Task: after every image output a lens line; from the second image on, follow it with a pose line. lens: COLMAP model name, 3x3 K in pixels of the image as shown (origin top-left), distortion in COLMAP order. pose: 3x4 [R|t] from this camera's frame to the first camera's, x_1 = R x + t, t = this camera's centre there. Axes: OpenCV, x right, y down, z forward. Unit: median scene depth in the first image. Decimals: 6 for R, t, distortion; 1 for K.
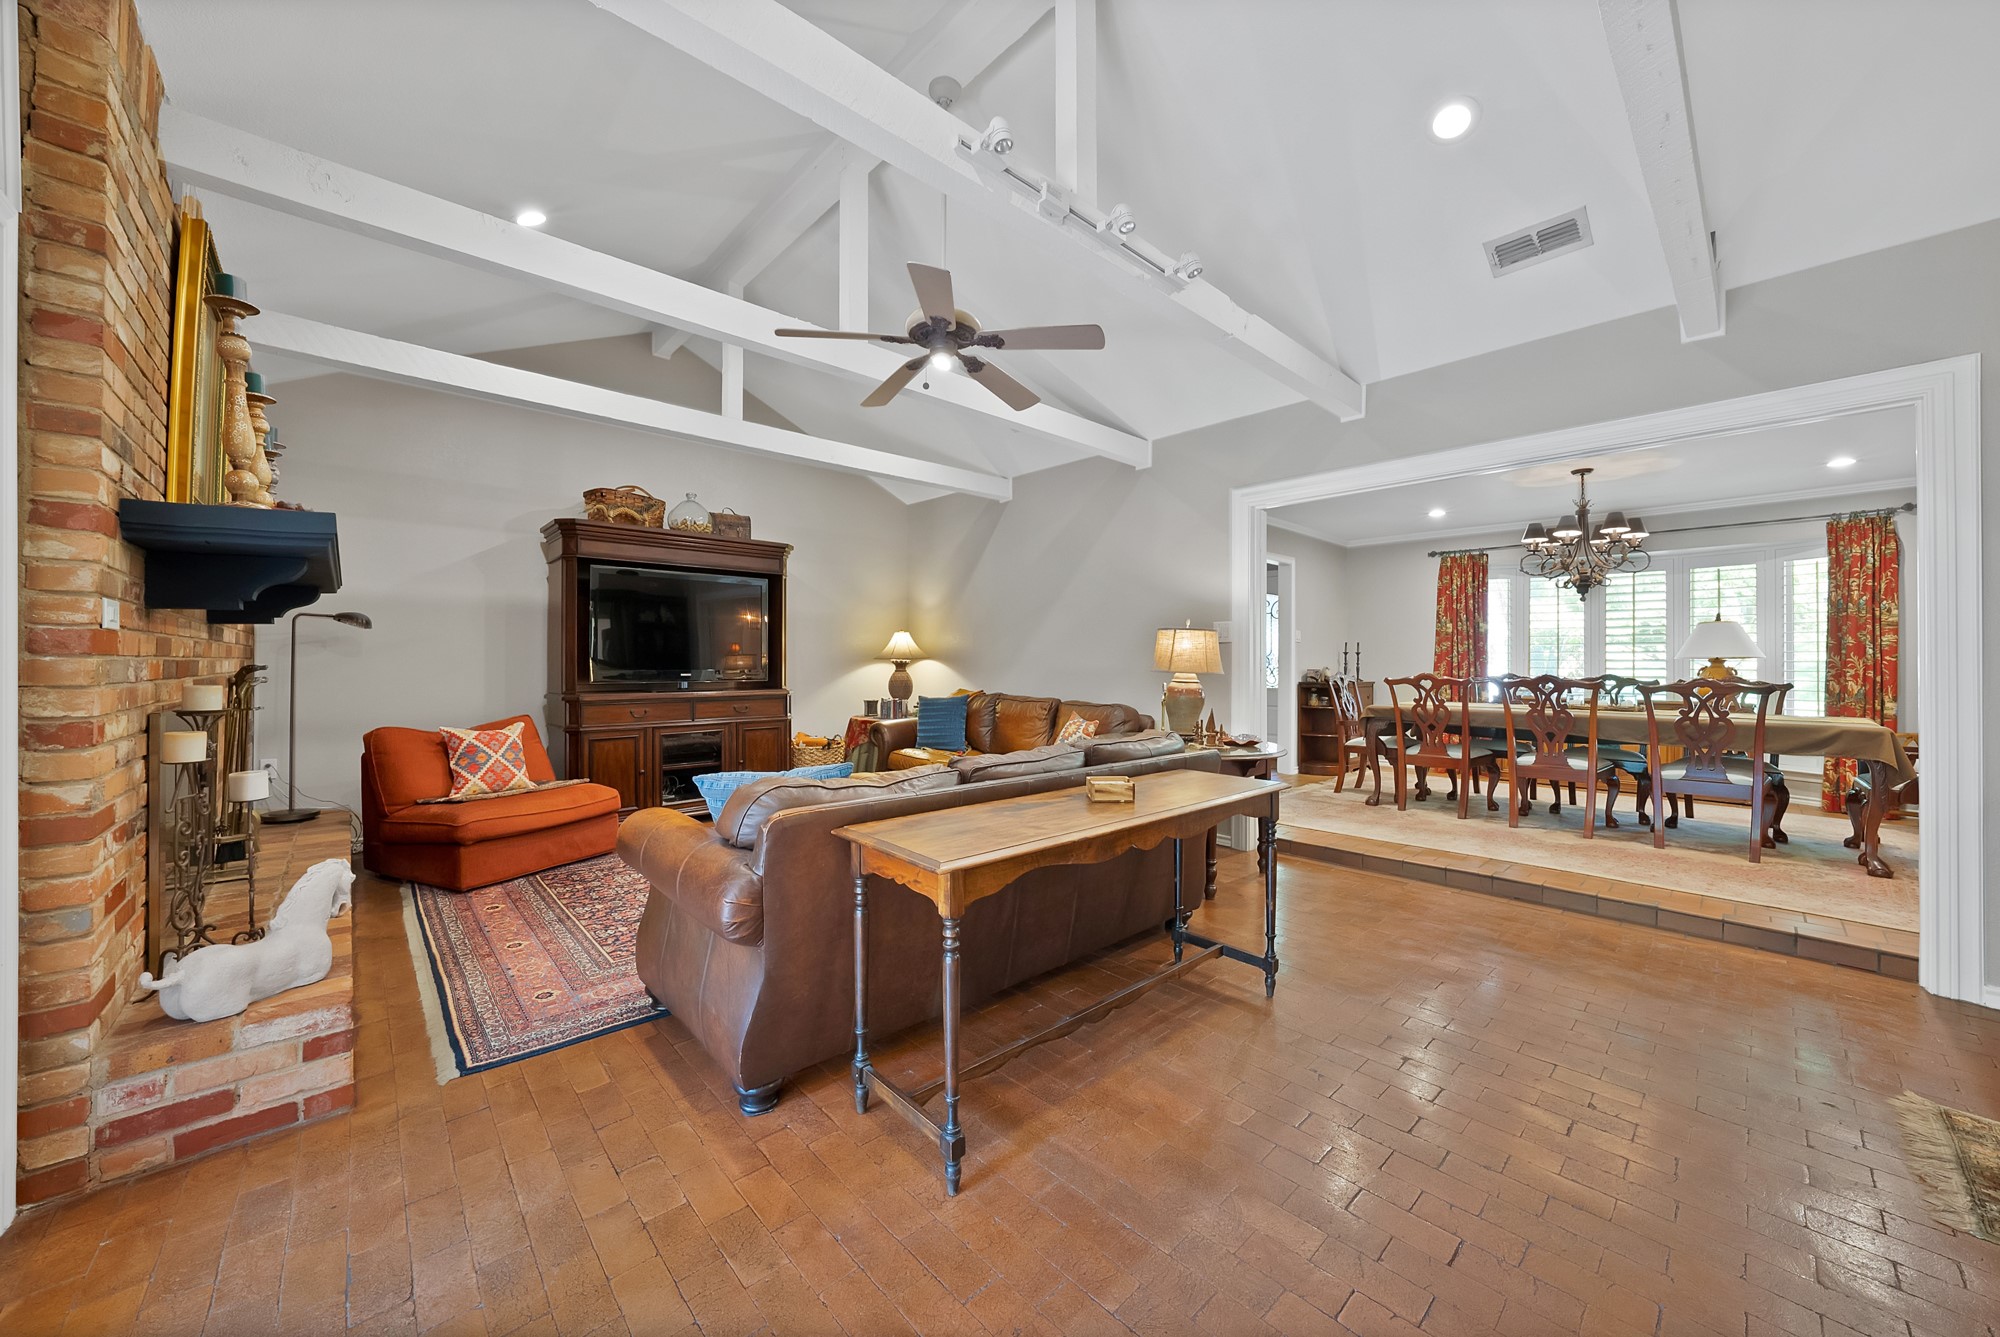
lens RADIAL K [[732.7, 0, 1007.2], [0, 732.7, 659.8], [0, 0, 1]] dist [-0.008350, 0.002402]
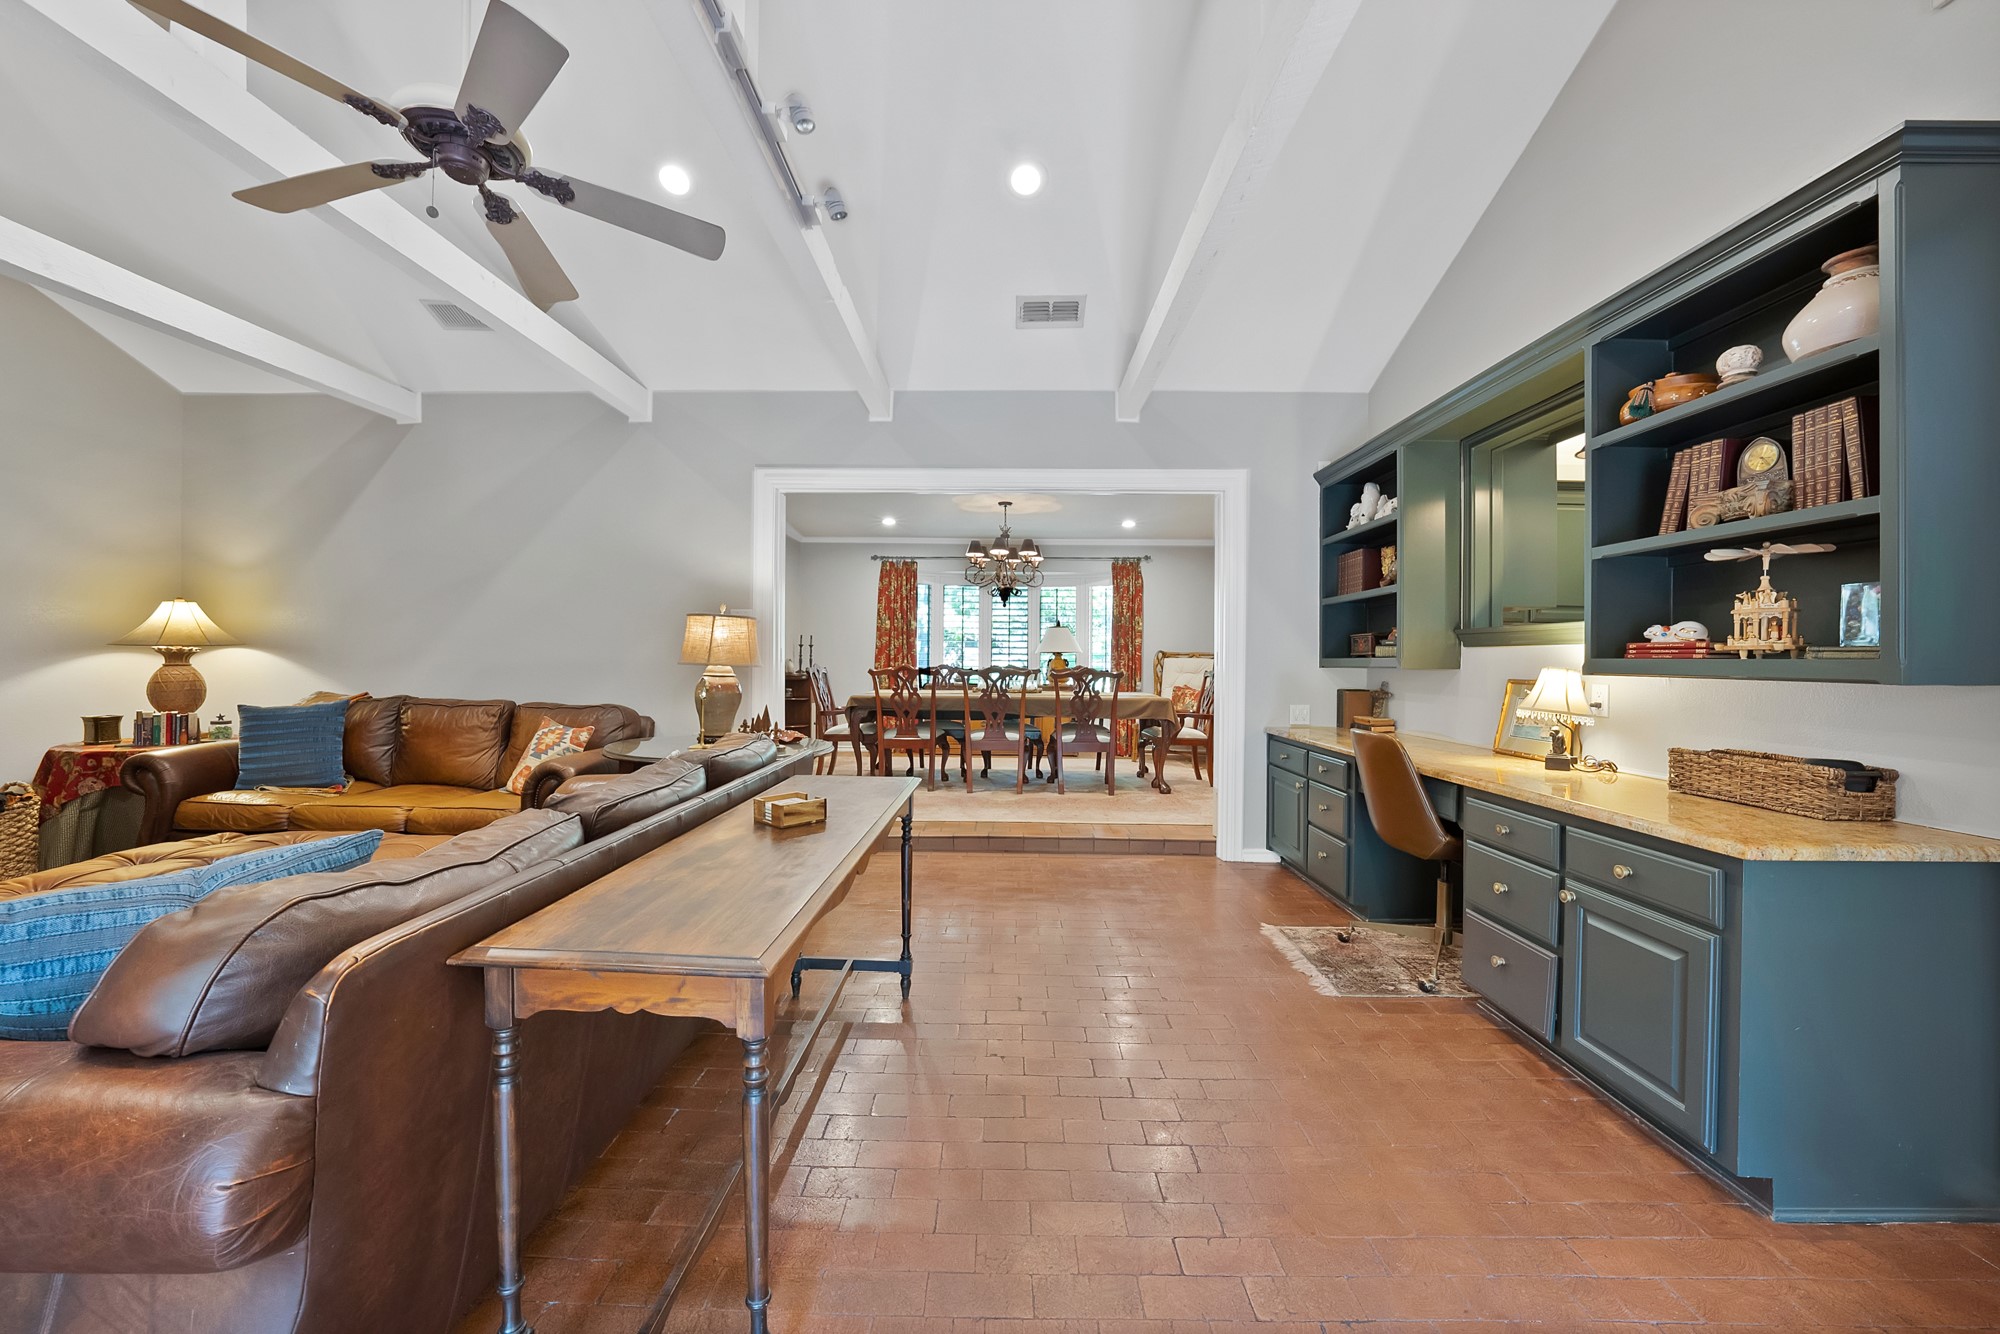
lens RADIAL K [[732.7, 0, 995.3], [0, 732.7, 664.0], [0, 0, 1]] dist [-0.008350, 0.002402]
pose [[0.698257, -0.005117, 0.715829, -0.134133], [-0.008115, 0.999854, 0.015063, -0.000462], [-0.715801, -0.016326, 0.698113, 0.126734]]
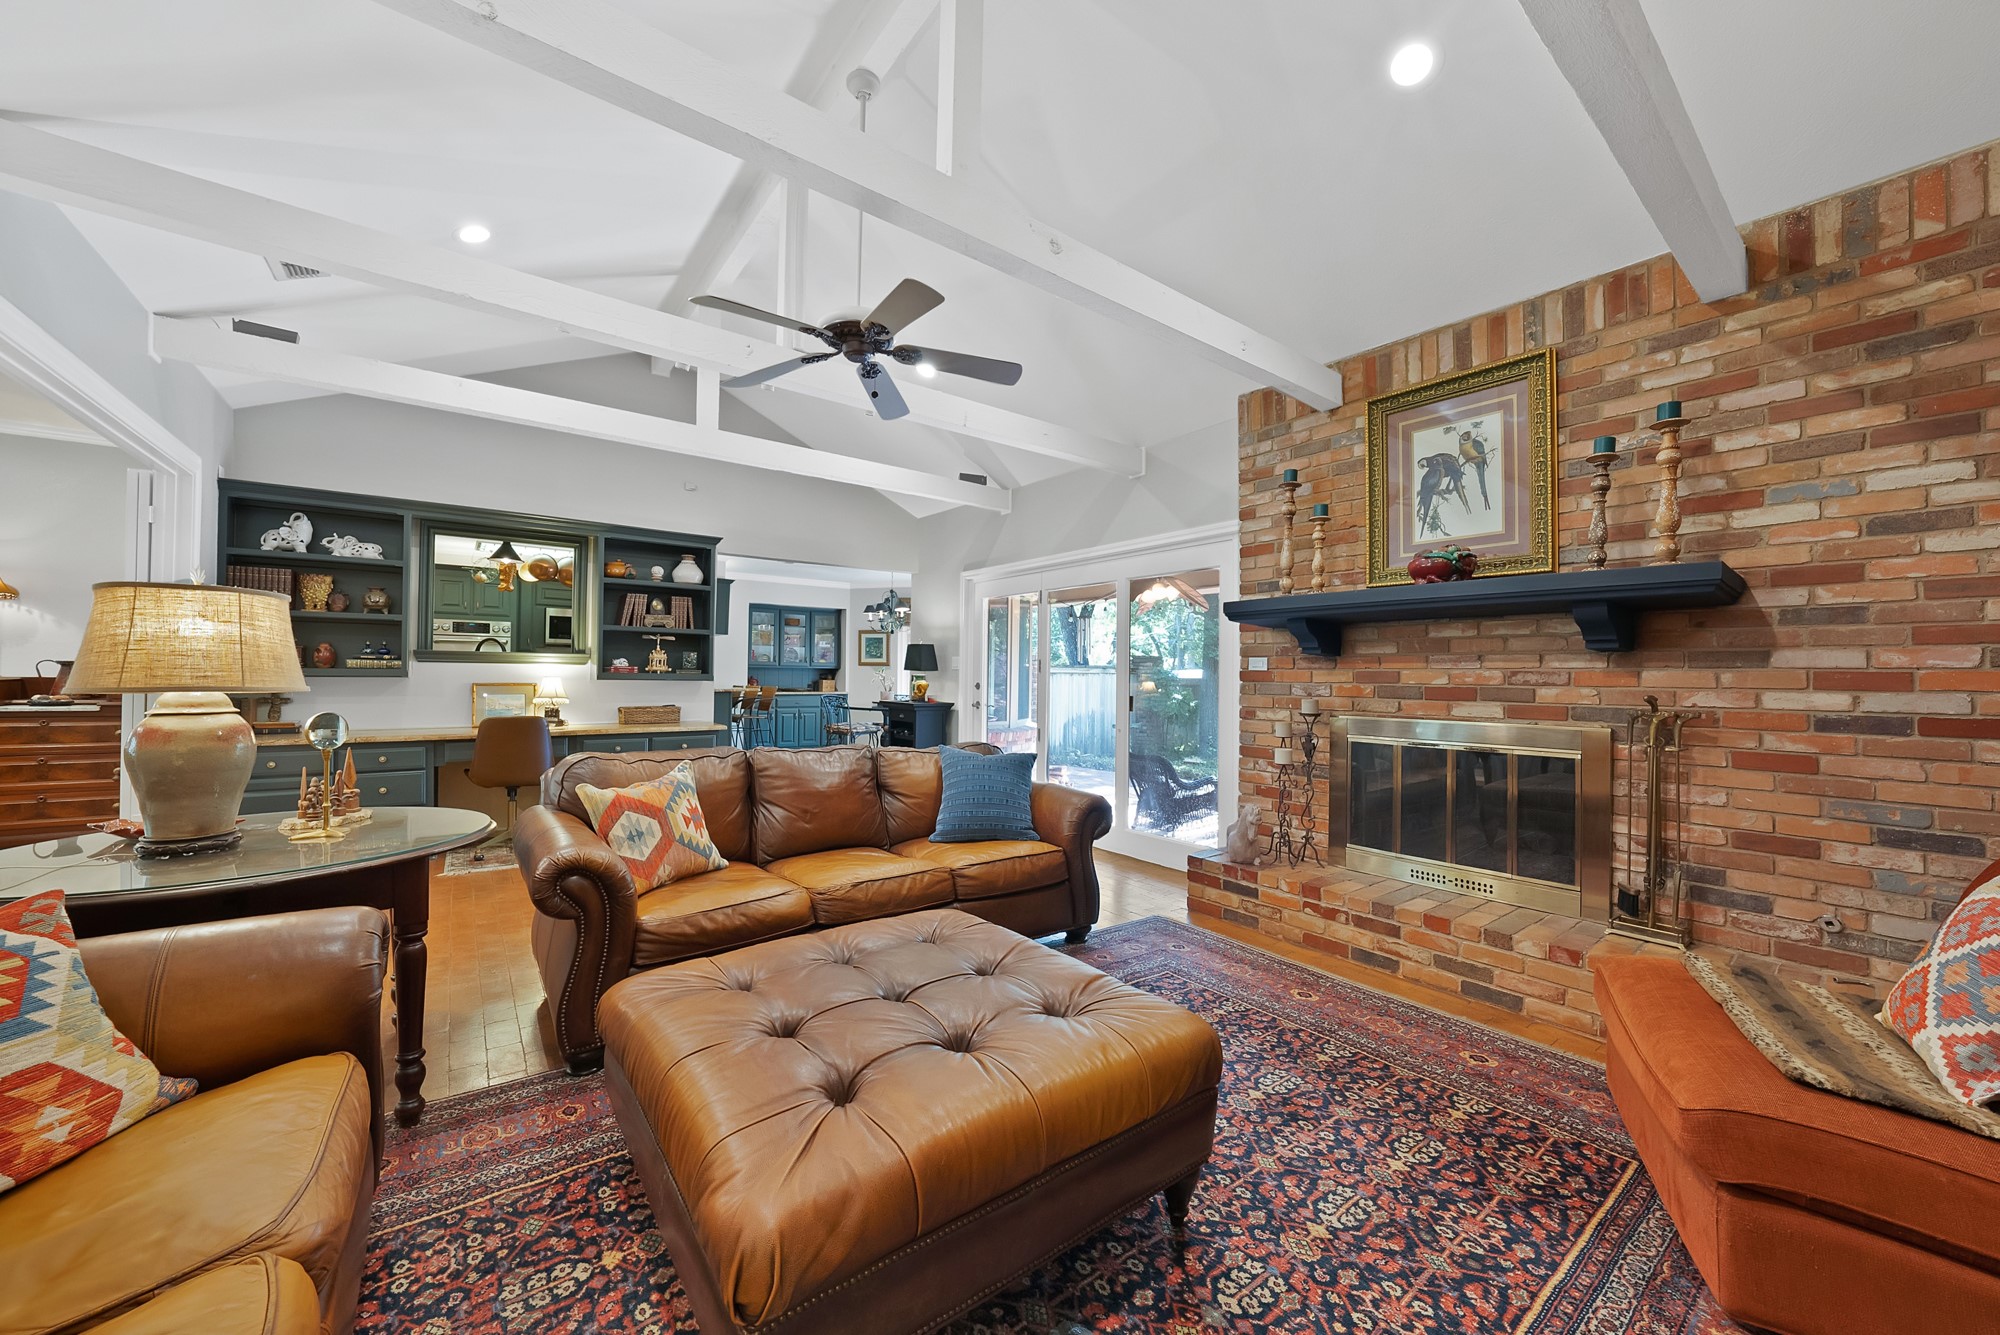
lens RADIAL K [[732.7, 0, 998.7], [0, 732.7, 668.1], [0, 0, 1]] dist [-0.008350, 0.002402]
pose [[-0.994544, -0.015300, 0.103190, -0.224149], [-0.017052, 0.999725, -0.016117, 0.000187], [-0.102915, -0.017789, -0.994531, 1.159148]]
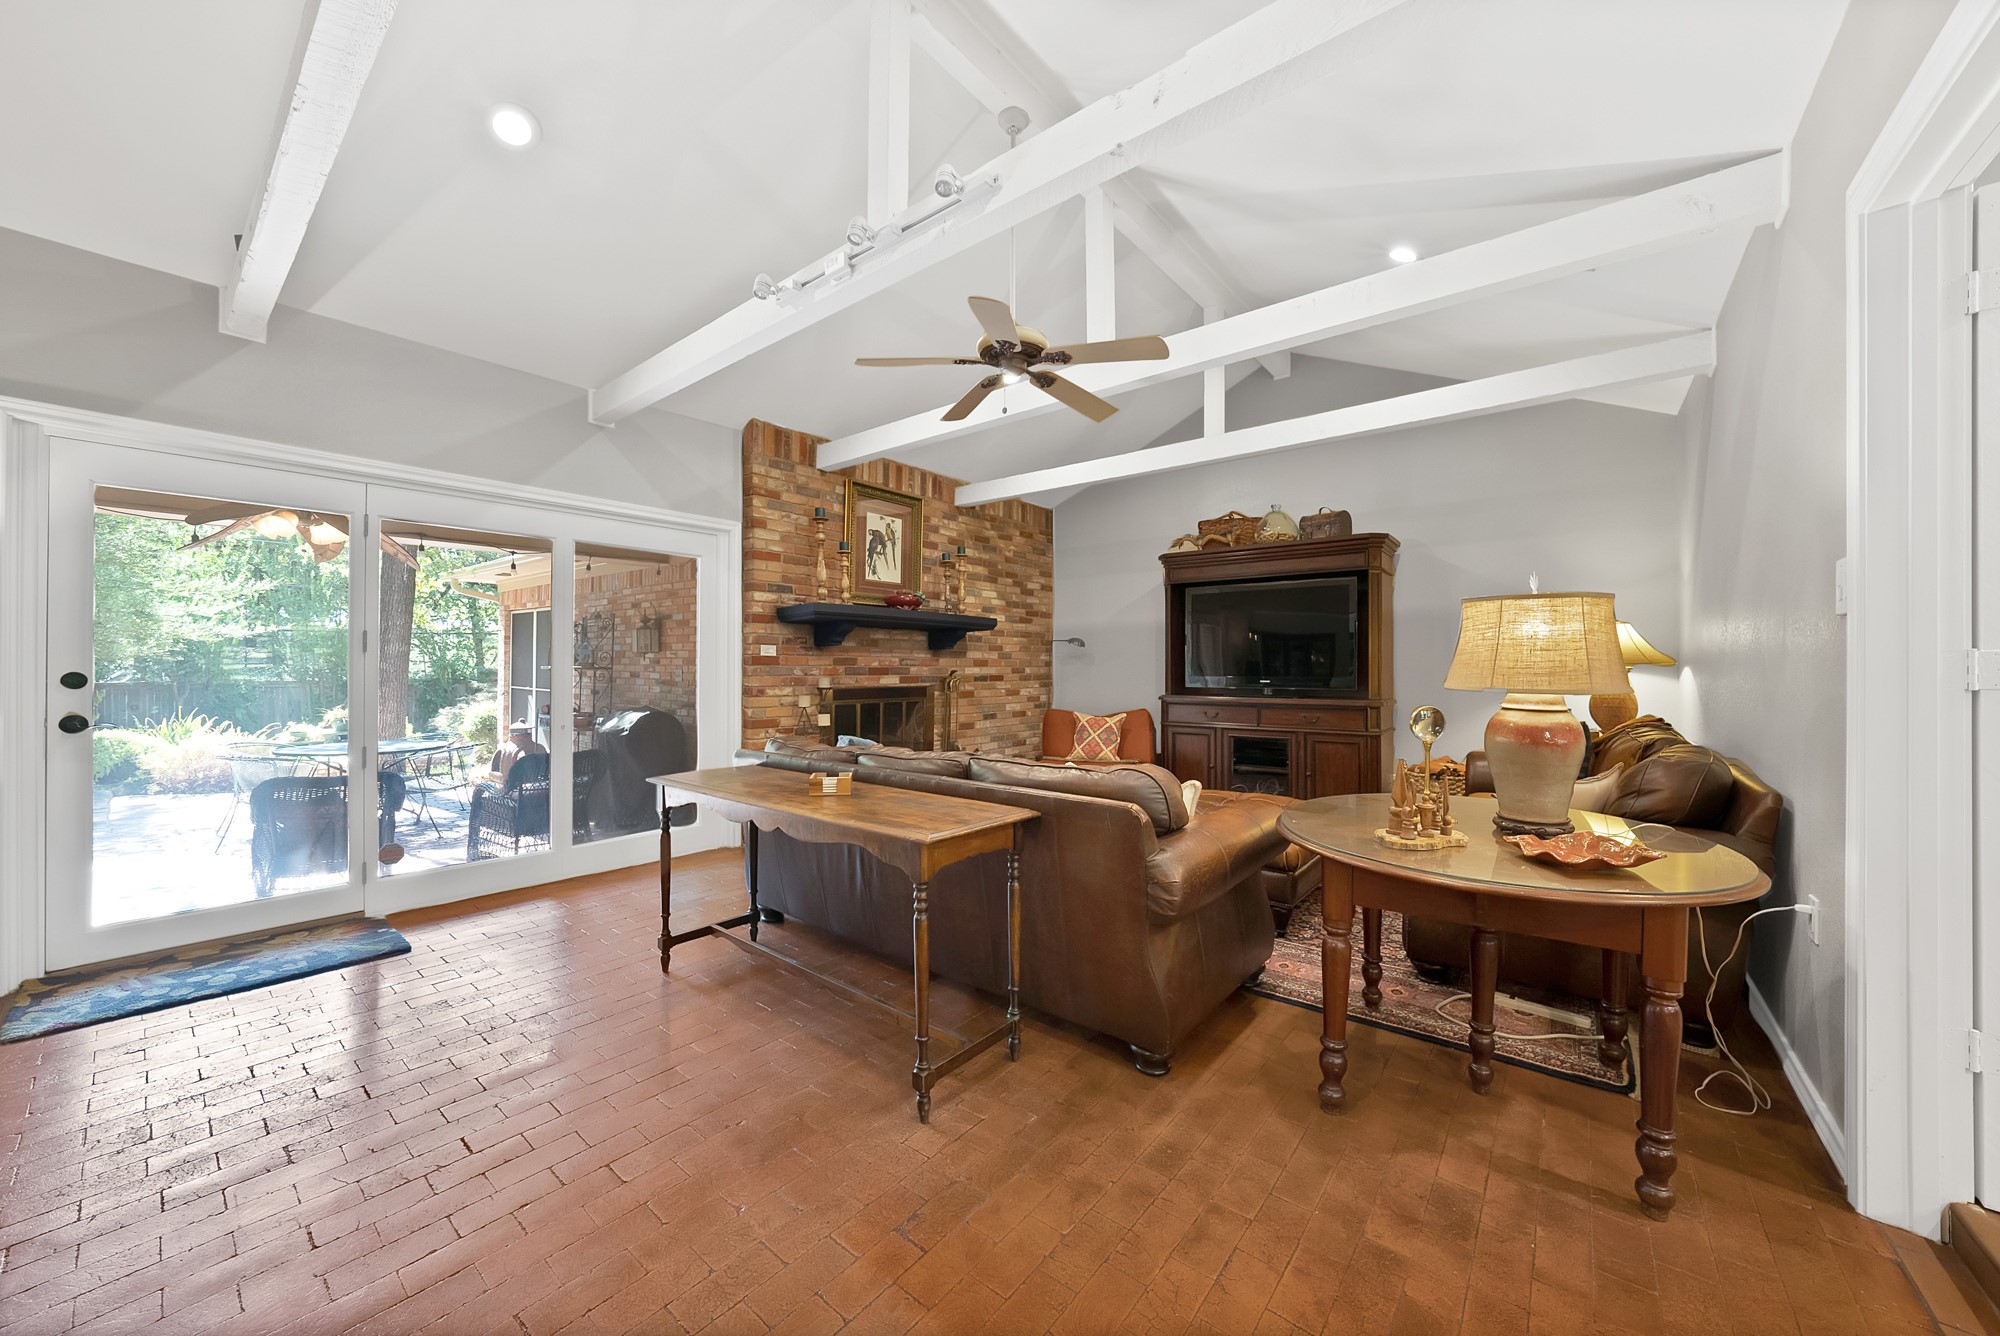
lens RADIAL K [[732.7, 0, 991.4], [0, 732.7, 666.6], [0, 0, 1]] dist [-0.008350, 0.002402]
pose [[0.118818, -0.005784, -0.992899, 0.574346], [0.001293, 0.999983, -0.005671, 0.005118], [0.992915, -0.000610, 0.118823, 0.514864]]
